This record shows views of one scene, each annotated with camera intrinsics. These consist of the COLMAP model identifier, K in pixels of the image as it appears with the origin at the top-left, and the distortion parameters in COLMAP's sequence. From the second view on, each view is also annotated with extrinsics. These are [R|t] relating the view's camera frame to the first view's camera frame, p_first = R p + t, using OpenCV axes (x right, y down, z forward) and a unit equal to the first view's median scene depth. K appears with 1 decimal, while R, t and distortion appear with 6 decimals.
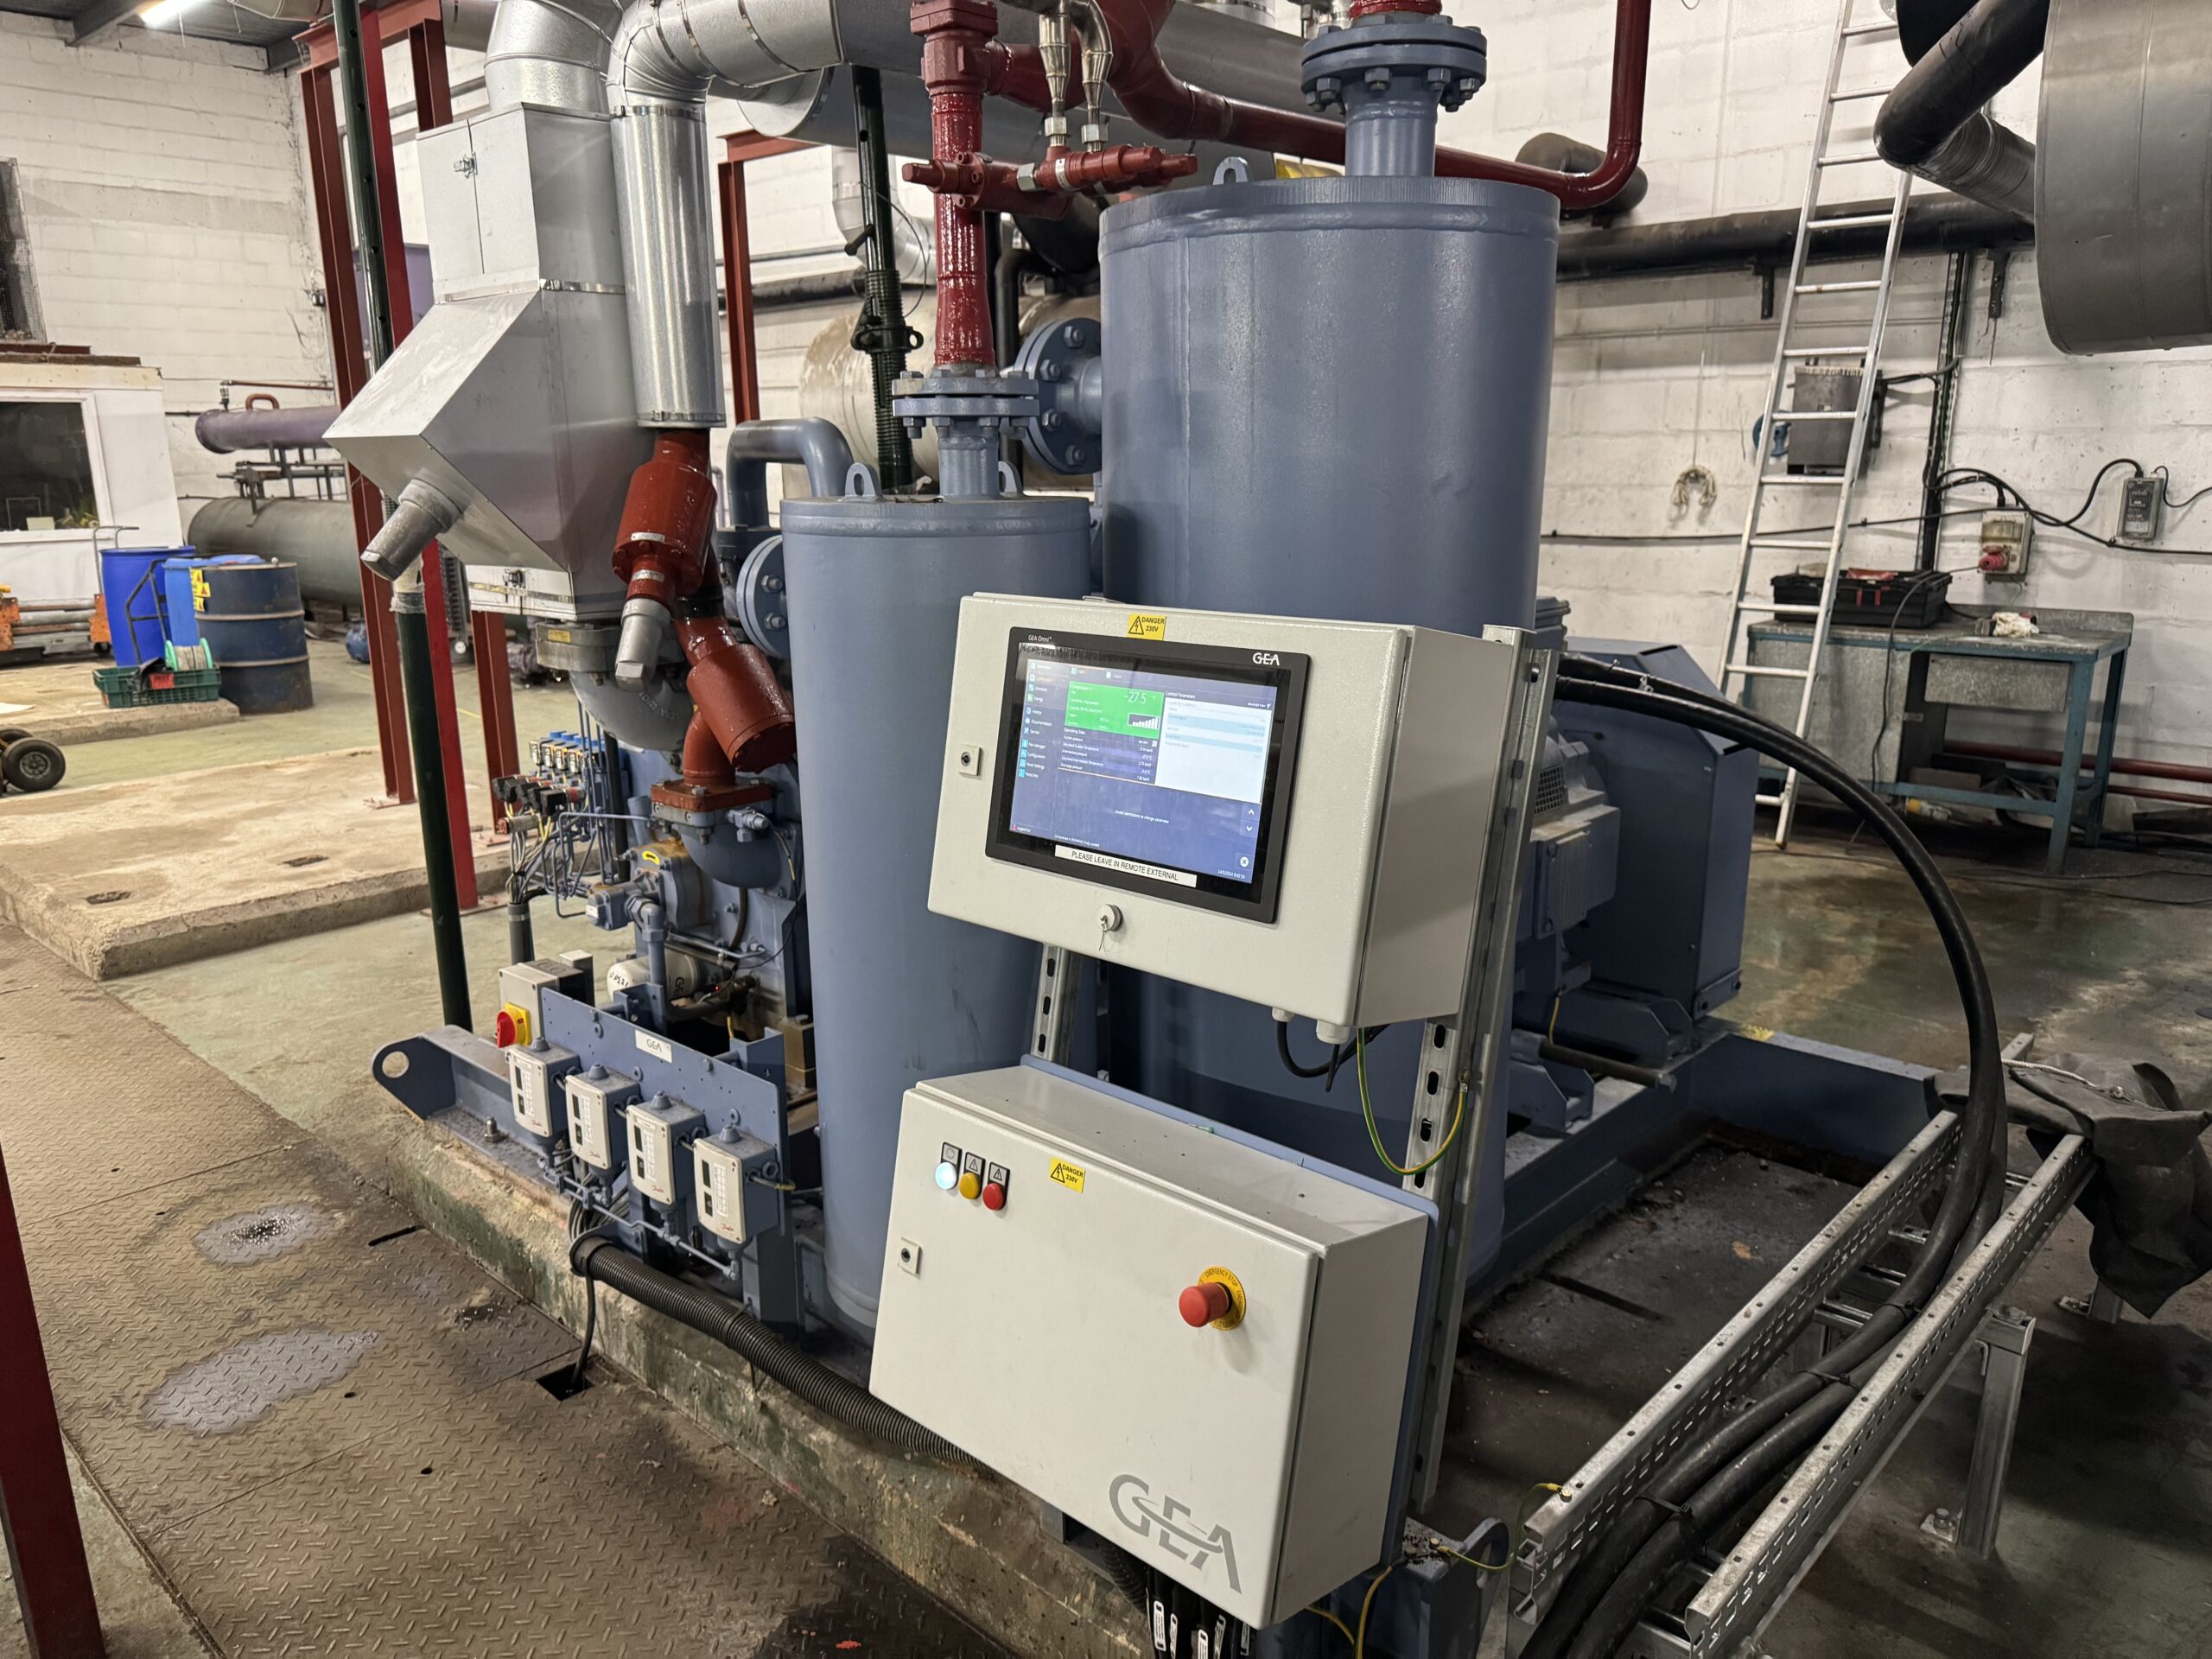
lens RADIAL K [[1561.4, 0, 1105.8], [0, 1561.4, 829.5], [0, 0, 1]] dist [-0.009379, -0.001208]
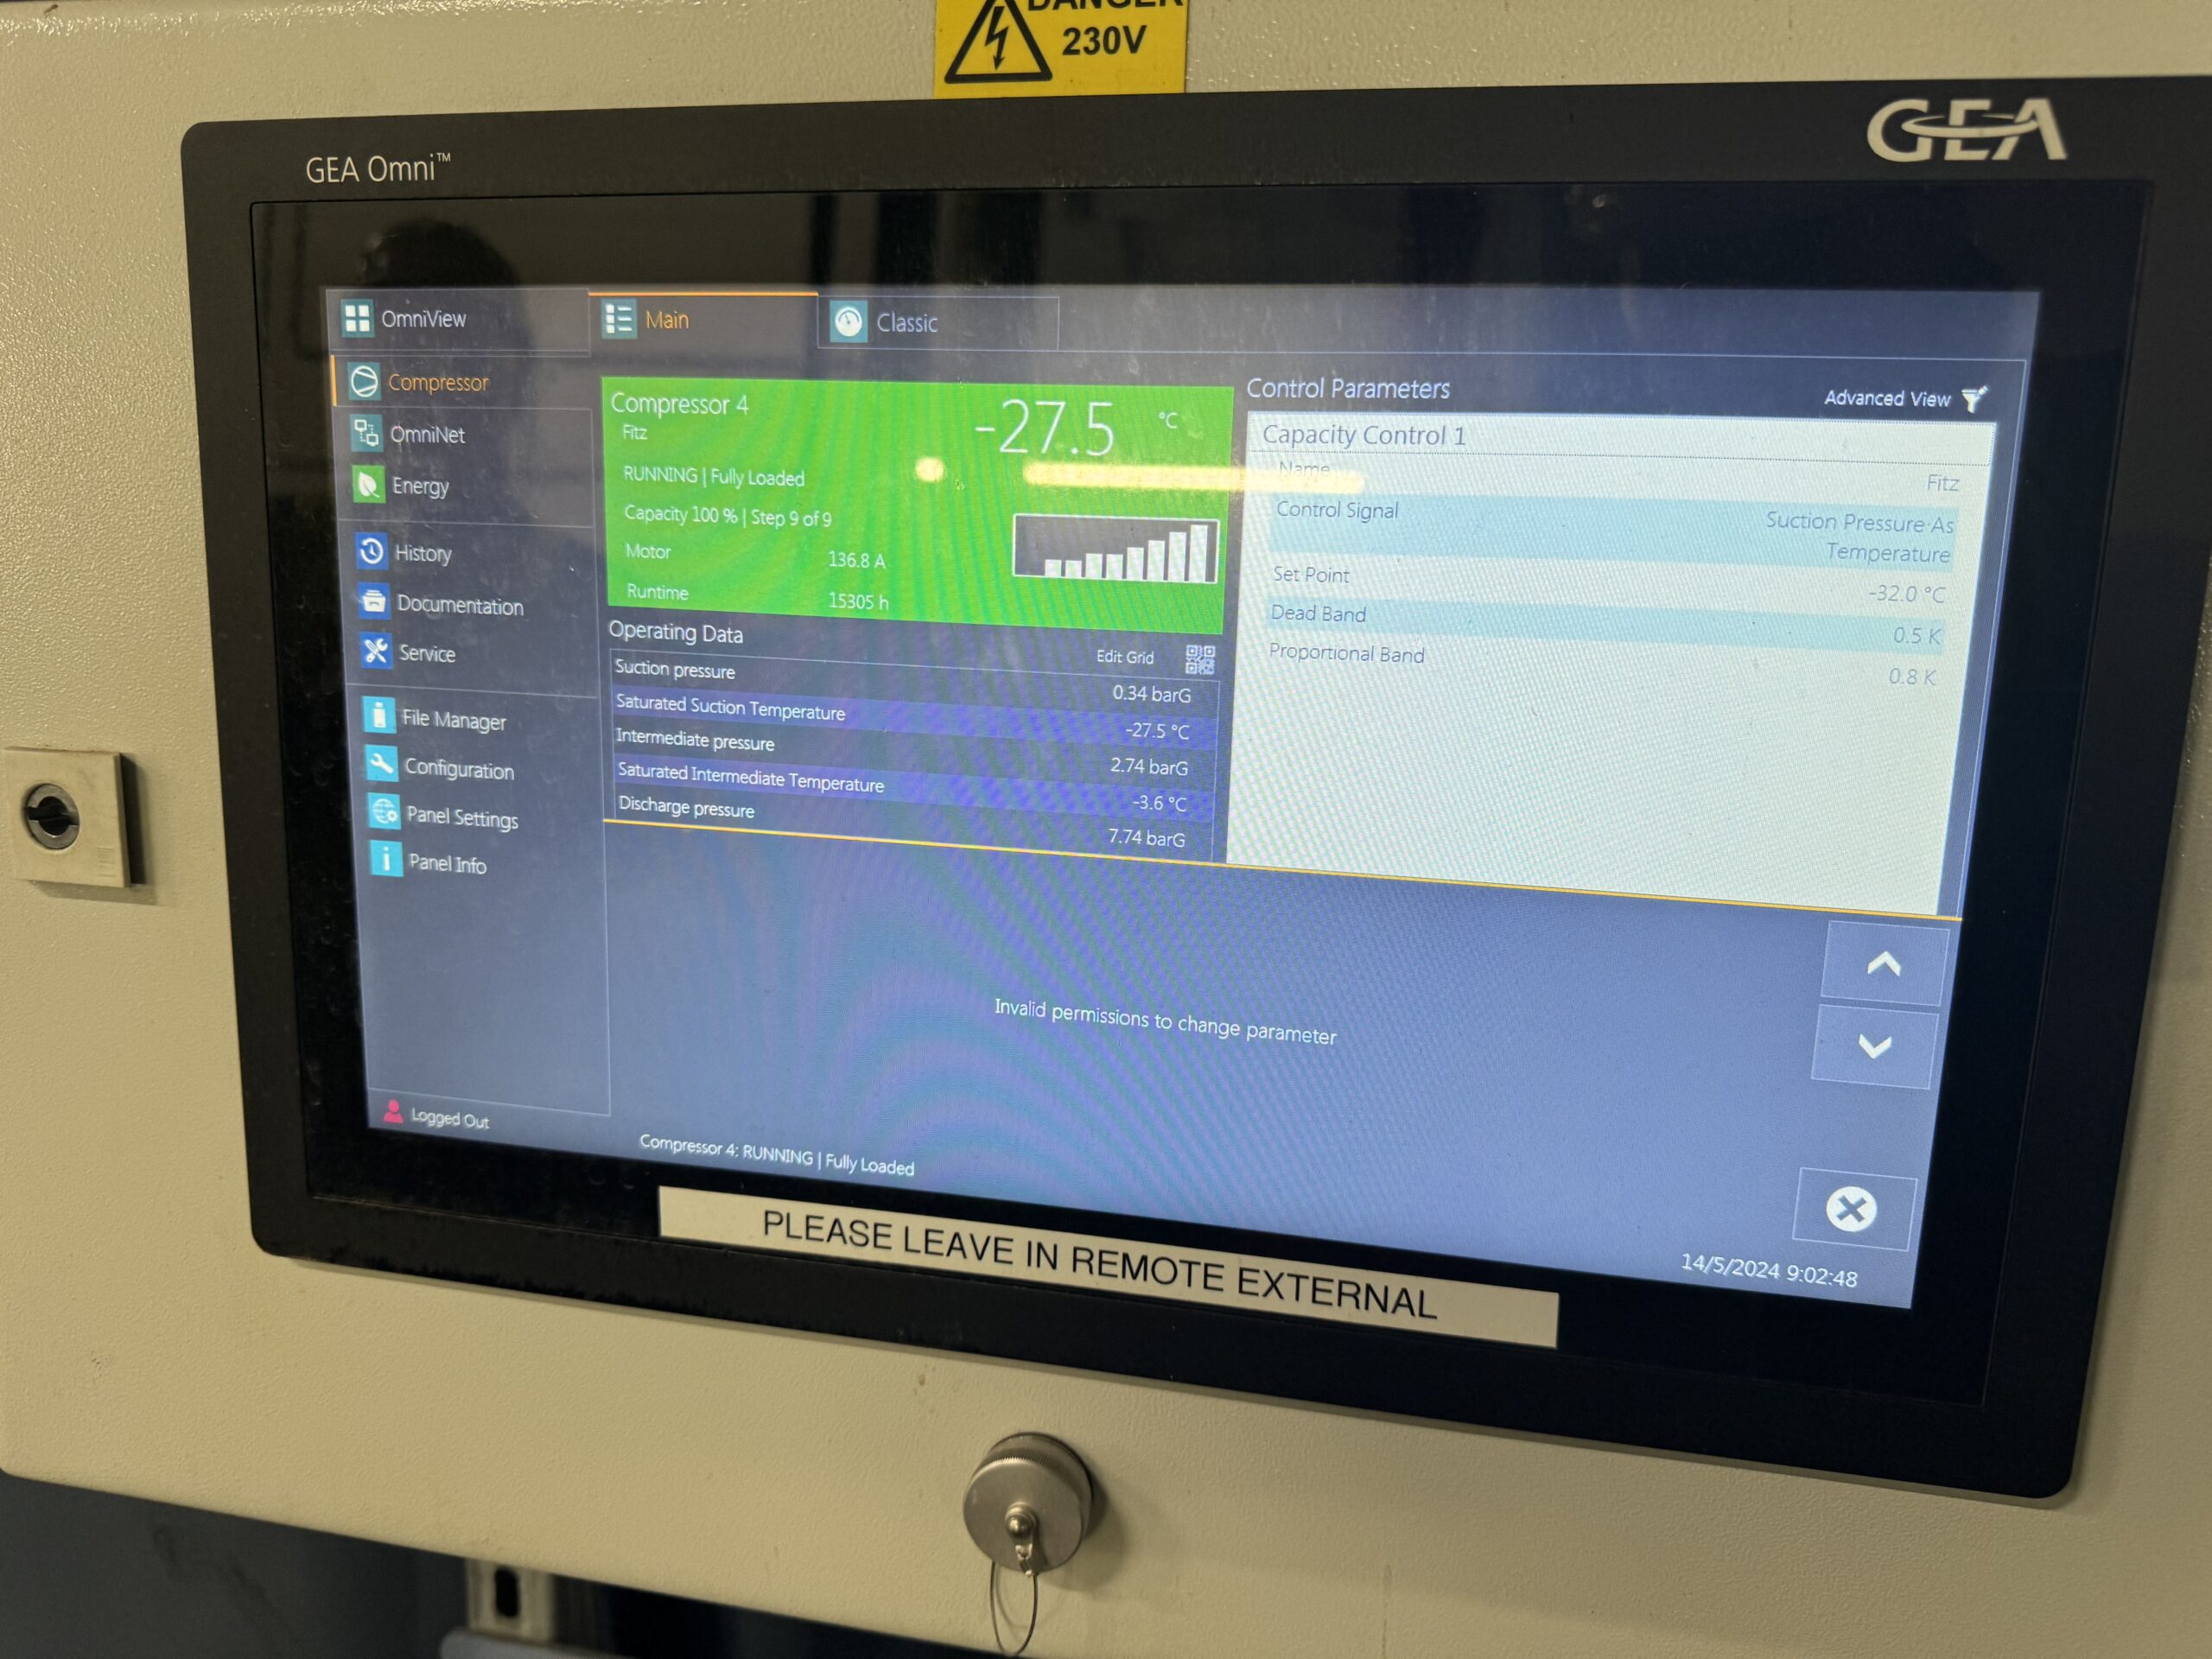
lens RADIAL K [[1561.4, 0, 1105.8], [0, 1561.4, 828.0], [0, 0, 1]] dist [-0.009379, -0.001208]
pose [[0.858991, -0.174004, 0.481515, -0.075390], [0.116562, 0.982243, 0.147011, -0.063074], [-0.498546, -0.070155, 0.864020, 0.819571]]
